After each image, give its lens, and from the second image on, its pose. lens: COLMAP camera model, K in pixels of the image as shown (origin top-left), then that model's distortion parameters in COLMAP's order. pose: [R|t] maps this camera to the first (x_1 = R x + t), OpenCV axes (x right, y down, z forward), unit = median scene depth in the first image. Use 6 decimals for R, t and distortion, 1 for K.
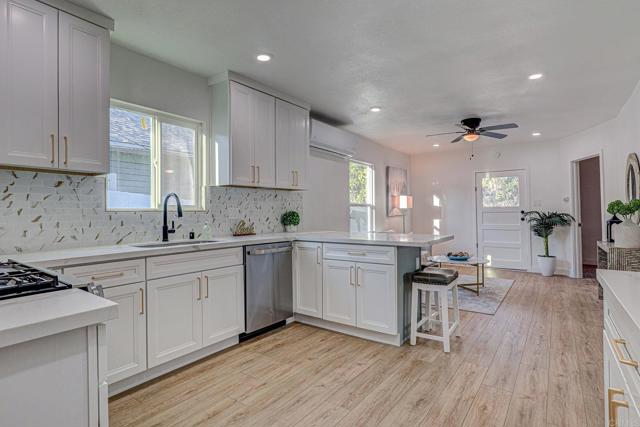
lens RADIAL K [[329.9, 0, 318.1], [0, 329.9, 215.7], [0, 0, 1]] dist [-0.011182, 0.000554]
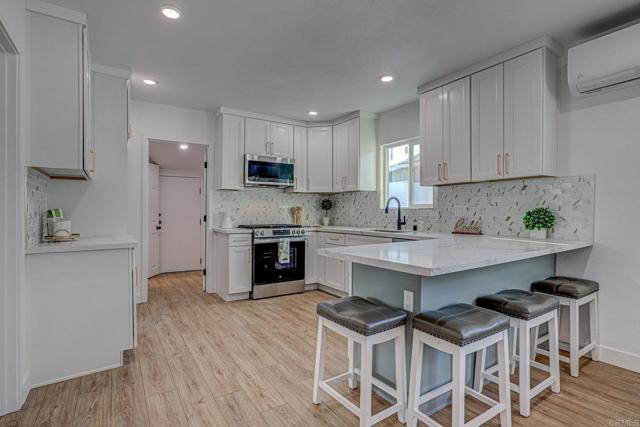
lens RADIAL K [[308.9, 0, 315.9], [0, 308.9, 211.3], [0, 0, 1]] dist [-0.010460, 0.001147]
pose [[-0.347388, 0.016810, -0.937571, 1.017663], [0.003449, 0.999855, 0.016649, -0.030107], [0.937715, 0.002550, -0.347396, 1.214133]]
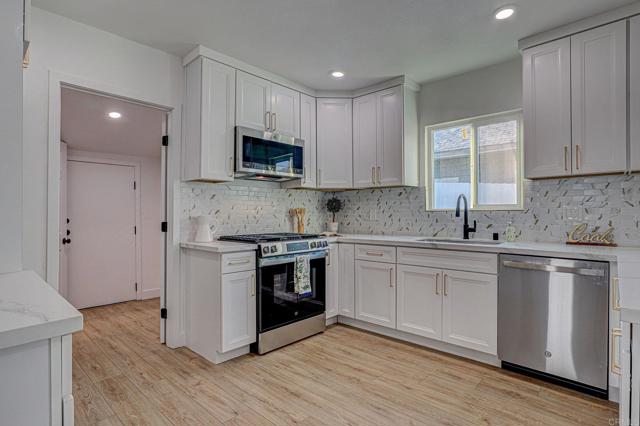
lens RADIAL K [[308.9, 0, 322.9], [0, 308.9, 211.9], [0, 0, 1]] dist [-0.010460, 0.001147]
pose [[-0.083518, 0.011684, -0.996438, 0.627845], [0.002718, 0.999930, 0.011497, -0.025533], [0.996503, -0.001748, -0.083544, 0.663507]]
